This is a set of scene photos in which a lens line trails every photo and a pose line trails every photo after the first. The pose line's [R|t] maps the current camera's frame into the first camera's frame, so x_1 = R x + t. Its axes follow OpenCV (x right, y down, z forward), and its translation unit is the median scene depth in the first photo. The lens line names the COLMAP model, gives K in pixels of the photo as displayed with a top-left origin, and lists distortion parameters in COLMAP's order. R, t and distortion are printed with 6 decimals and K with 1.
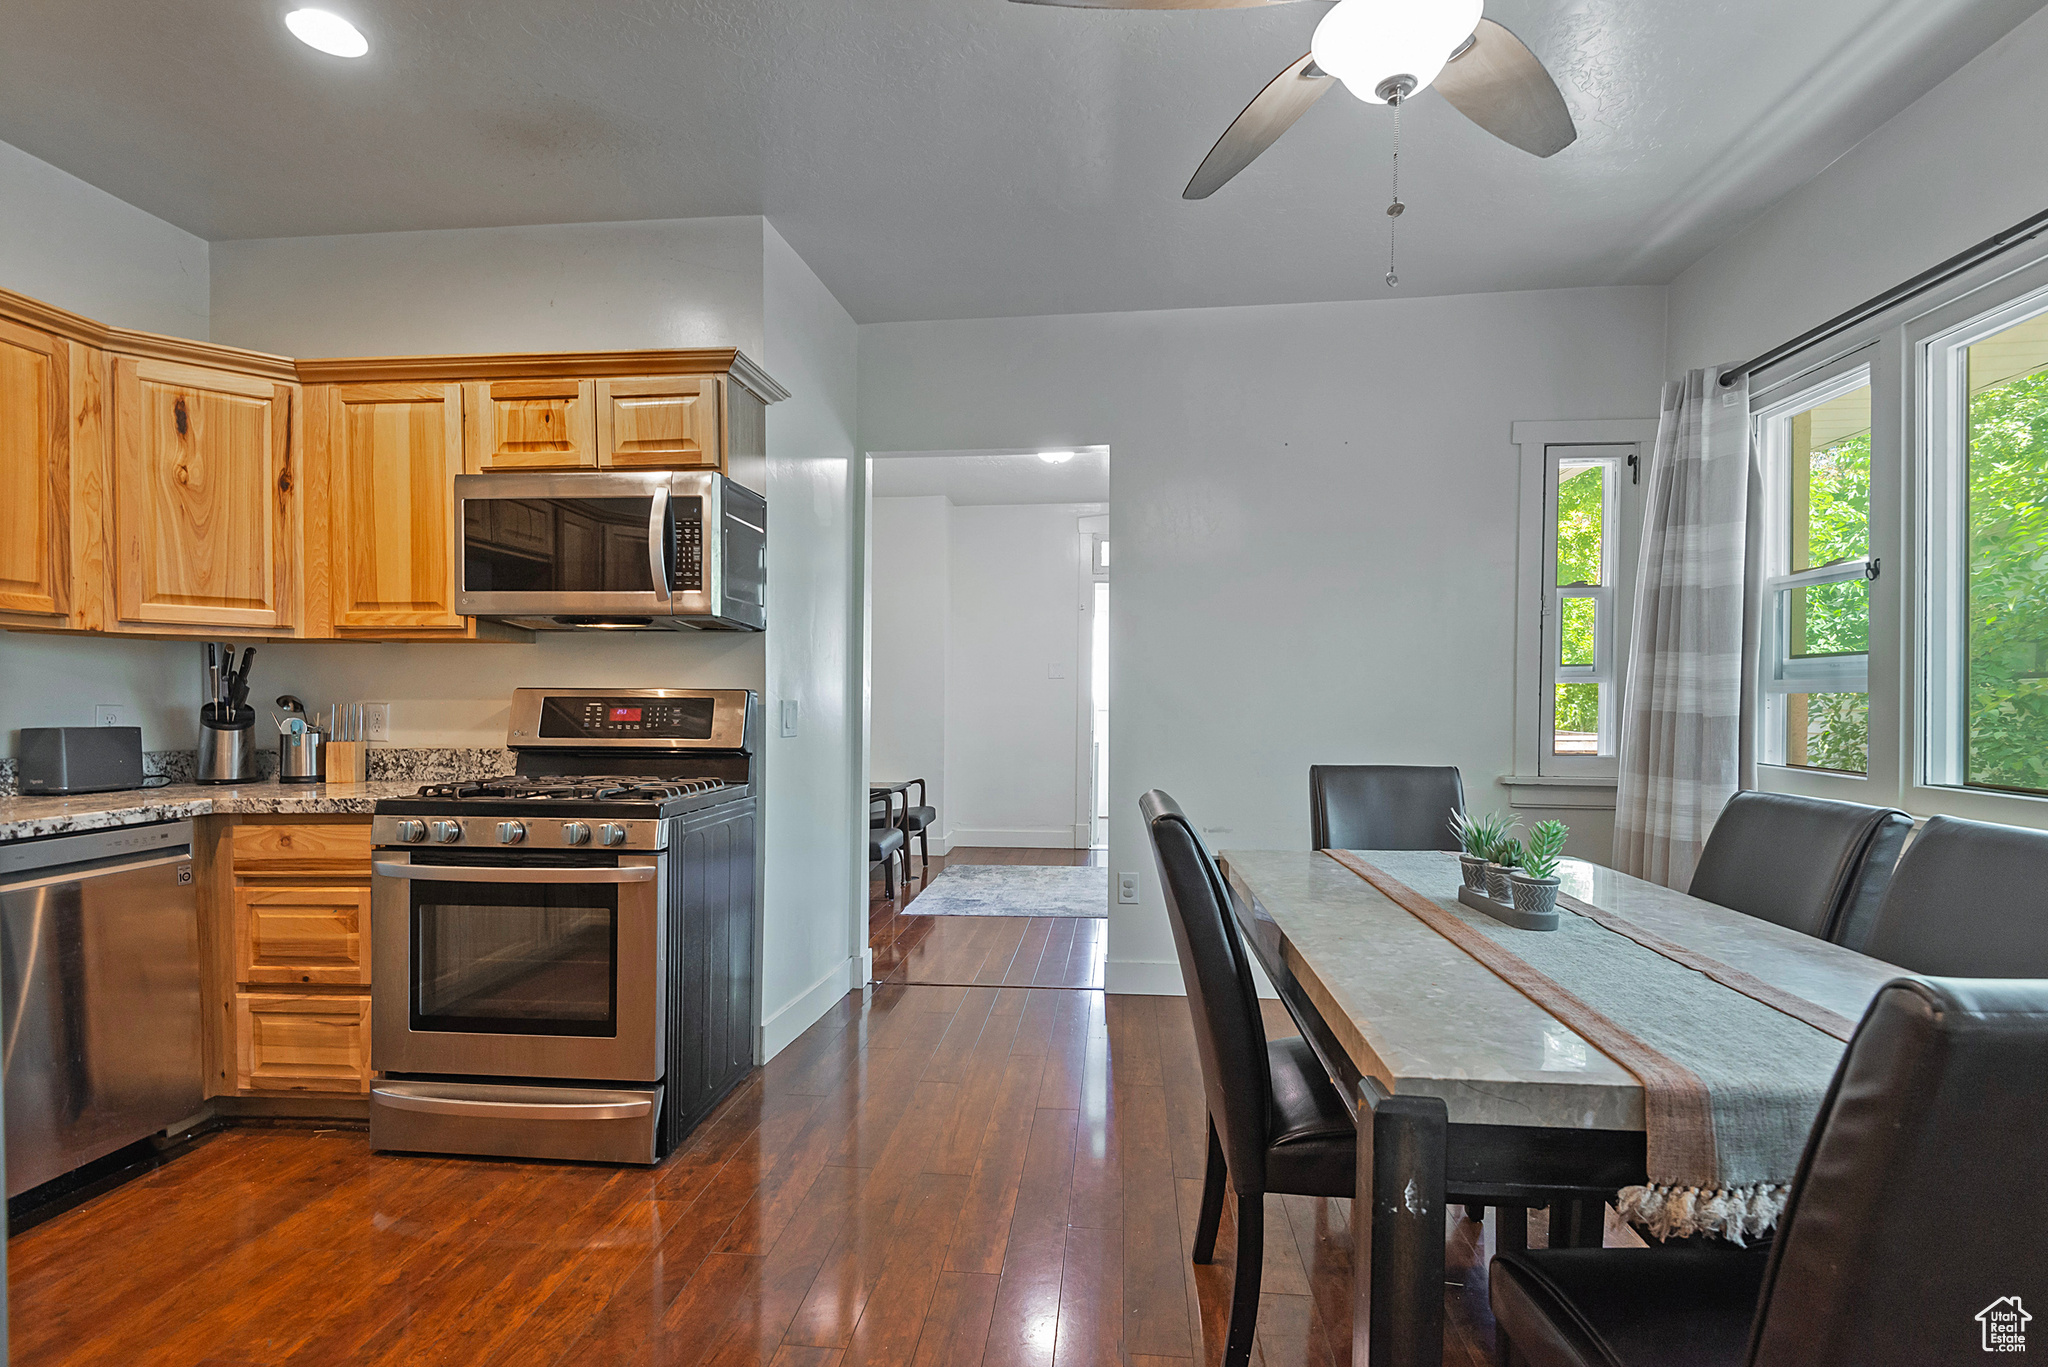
lens RADIAL K [[996.9, 0, 1003.8], [0, 996.9, 699.5], [0, 0, 1]] dist [0.011139, -0.005621]
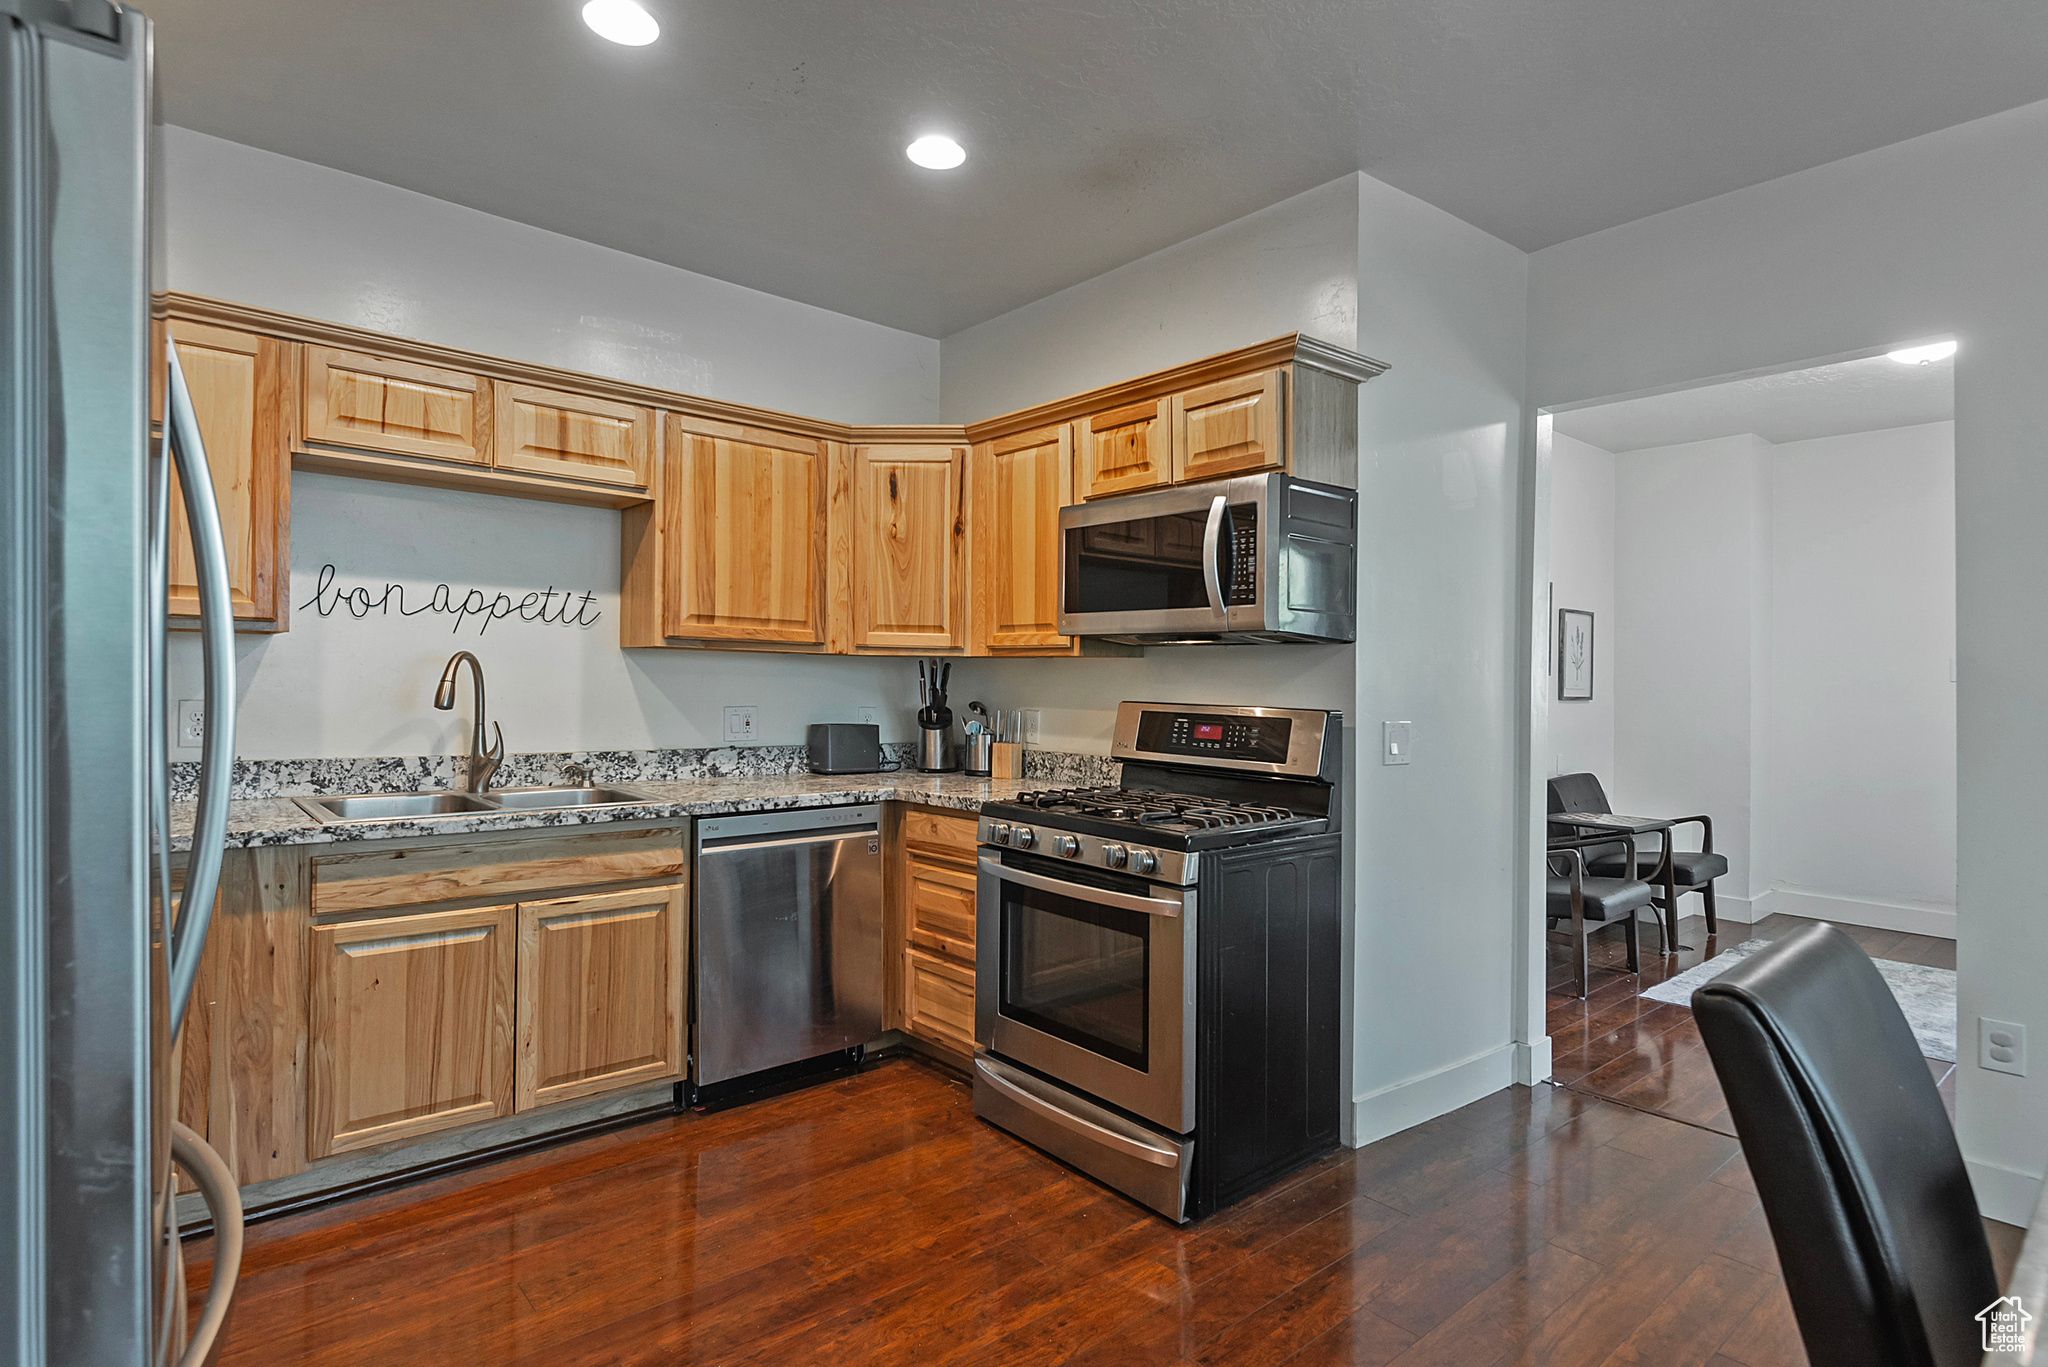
lens RADIAL K [[1018.0, 0, 972.0], [0, 1018.0, 654.6], [0, 0, 1]] dist [0.027711, -0.013211]
pose [[0.713643, -0.007997, -0.700464, 0.160327], [-0.013765, 0.999582, -0.025436, -0.033849], [0.700374, 0.027794, 0.713234, 0.142764]]
